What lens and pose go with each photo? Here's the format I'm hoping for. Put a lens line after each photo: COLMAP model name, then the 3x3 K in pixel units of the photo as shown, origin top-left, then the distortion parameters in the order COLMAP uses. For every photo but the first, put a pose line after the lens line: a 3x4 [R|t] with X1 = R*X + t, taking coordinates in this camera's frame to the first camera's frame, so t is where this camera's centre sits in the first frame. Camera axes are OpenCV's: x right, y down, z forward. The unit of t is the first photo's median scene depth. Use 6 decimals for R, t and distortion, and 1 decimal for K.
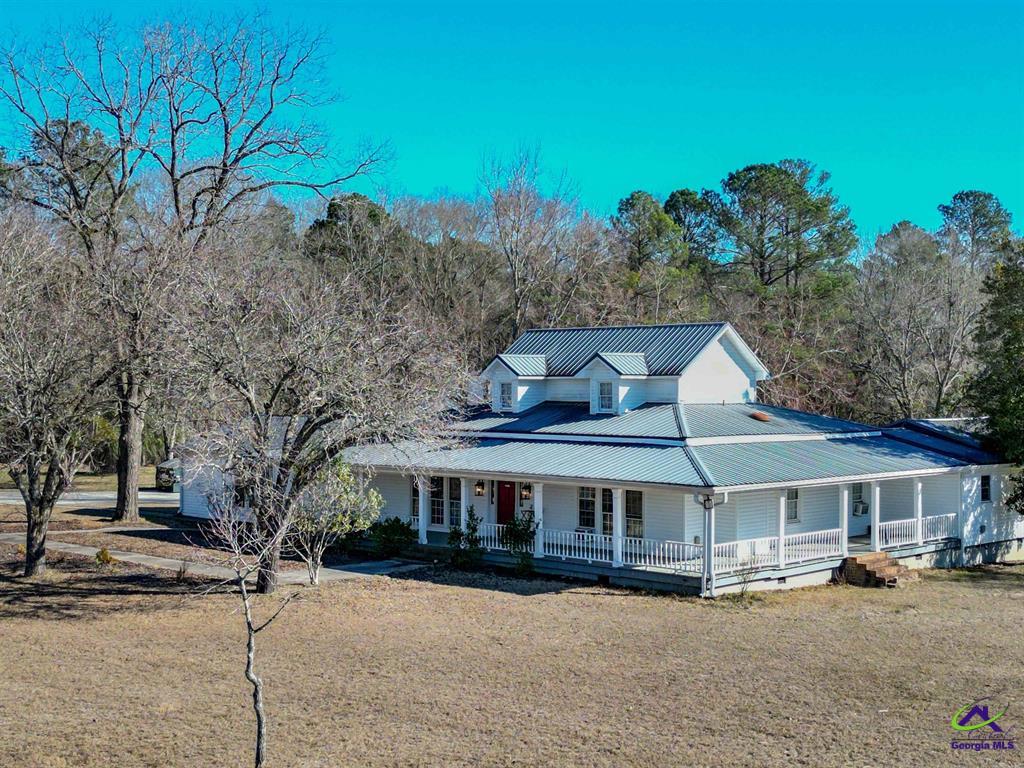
lens RADIAL K [[1424.4, 0, 512.0], [0, 1424.4, 384.0], [0, 0, 1]] dist [0.112108, 0.010170]
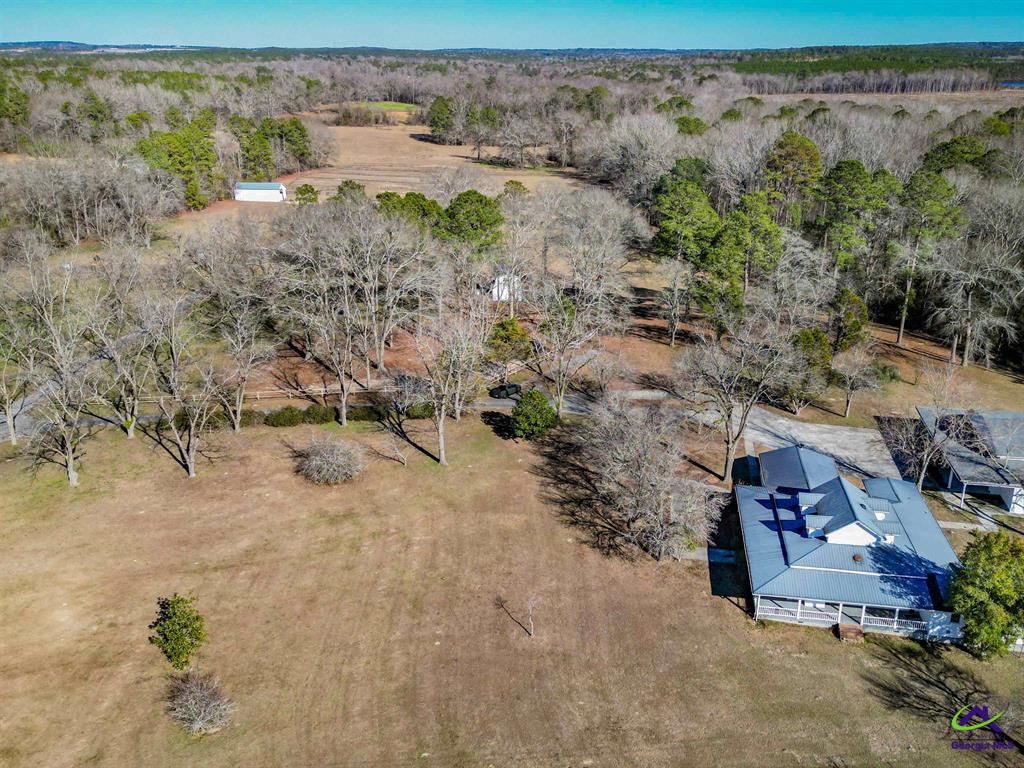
lens RADIAL K [[905.4, 0, 512.0], [0, 905.4, 384.0], [0, 0, 1]] dist [0.099448, -0.125151]
pose [[0.555060, 0.278303, -0.783872, 1.076428], [0.005546, 0.941110, 0.338055, -0.872410], [0.831792, -0.191988, 0.520829, -0.374988]]
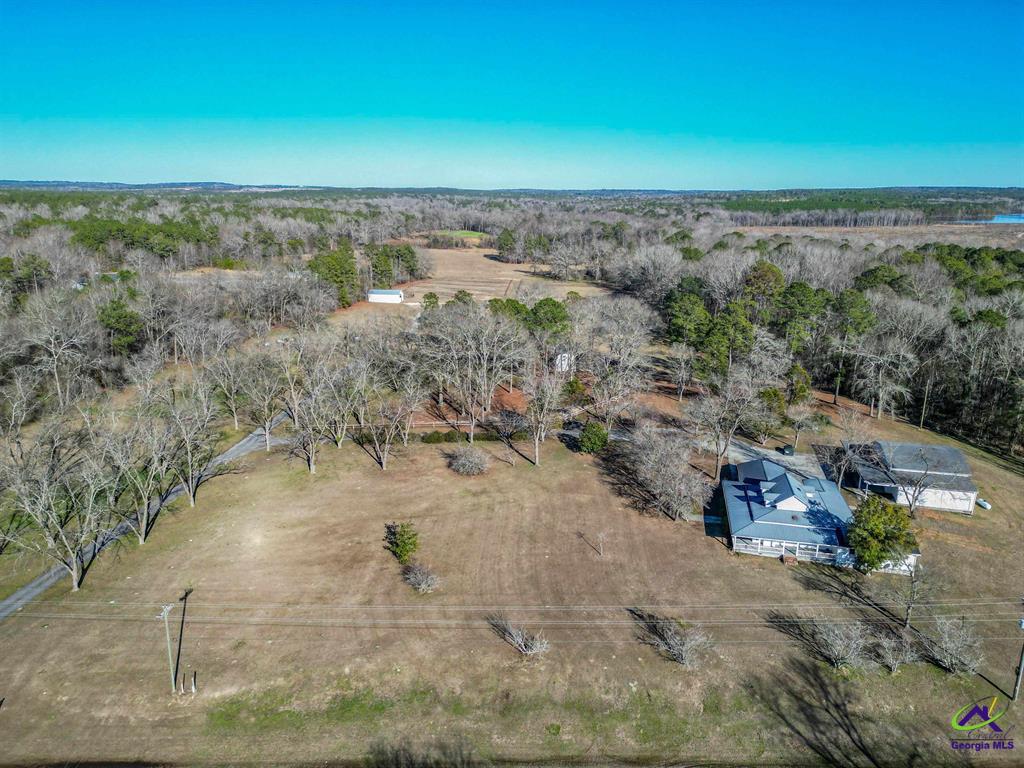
lens RADIAL K [[714.1, 0, 512.0], [0, 714.1, 384.0], [0, 0, 1]] dist [0.090059, -0.090991]
pose [[0.510734, 0.220454, -0.830994, 1.532674], [-0.000596, 0.966656, 0.256077, -0.975361], [0.859738, -0.130292, 0.493836, -0.850086]]
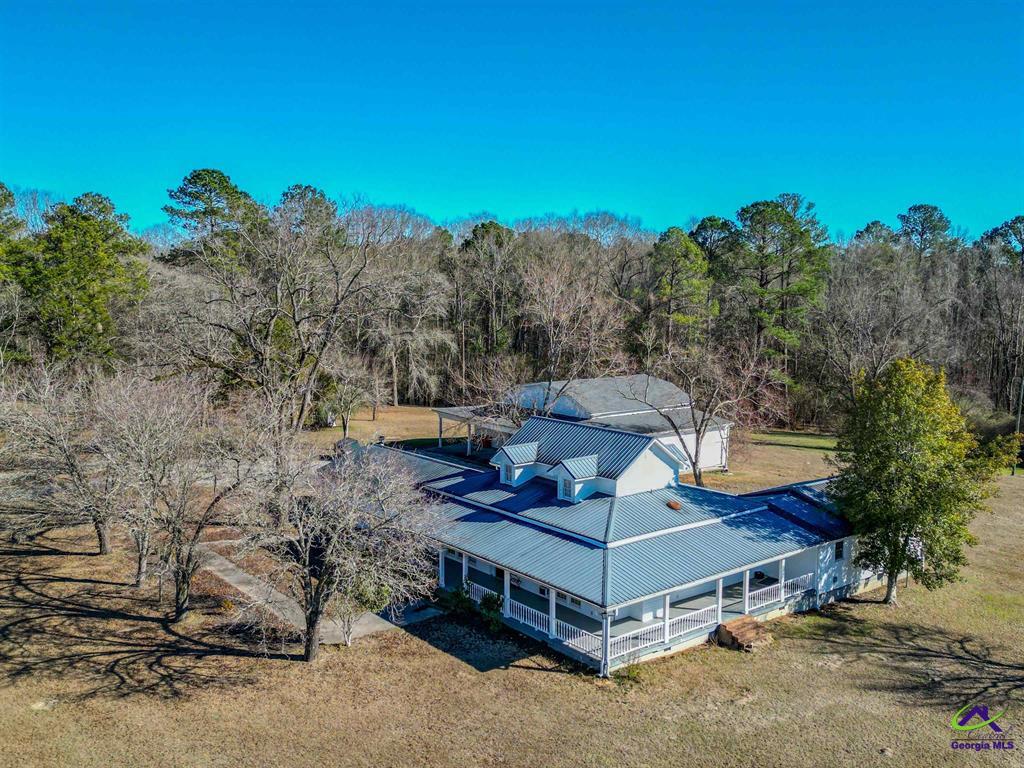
lens RADIAL K [[905.4, 0, 512.0], [0, 905.4, 384.0], [0, 0, 1]] dist [0.099448, -0.125151]
pose [[0.991187, 0.017284, -0.131338, 0.129820], [-0.002740, 0.993914, 0.110123, -0.201357], [0.132442, -0.108793, 0.985202, 0.083000]]
